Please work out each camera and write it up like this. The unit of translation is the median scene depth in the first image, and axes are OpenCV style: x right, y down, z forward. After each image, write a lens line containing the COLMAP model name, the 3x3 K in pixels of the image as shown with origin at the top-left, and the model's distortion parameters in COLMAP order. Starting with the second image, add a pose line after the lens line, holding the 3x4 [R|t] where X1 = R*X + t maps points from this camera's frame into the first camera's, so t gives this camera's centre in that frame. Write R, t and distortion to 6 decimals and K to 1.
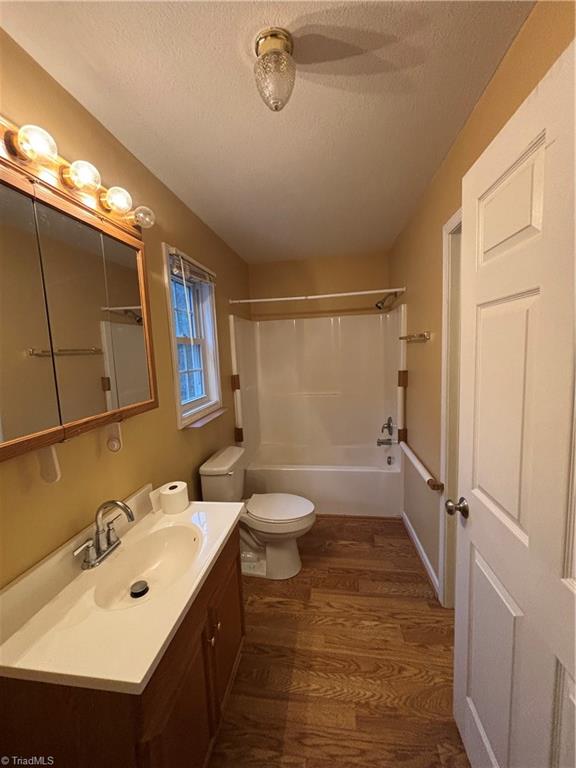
lens RADIAL K [[304.4, 0, 288.0], [0, 304.4, 384.0], [0, 0, 1]] dist [0.000834, 0.000178]
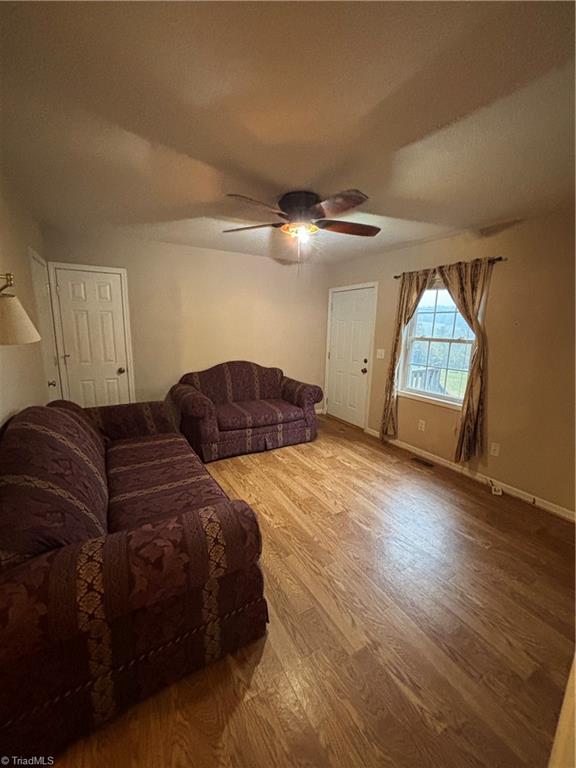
lens RADIAL K [[304.4, 0, 288.0], [0, 304.4, 384.0], [0, 0, 1]] dist [0.000834, 0.000178]
pose [[-0.626115, -0.137930, 0.767435, -0.328462], [0.072919, 0.969559, 0.233748, -0.172773], [-0.776314, 0.202314, -0.596997, 1.529122]]
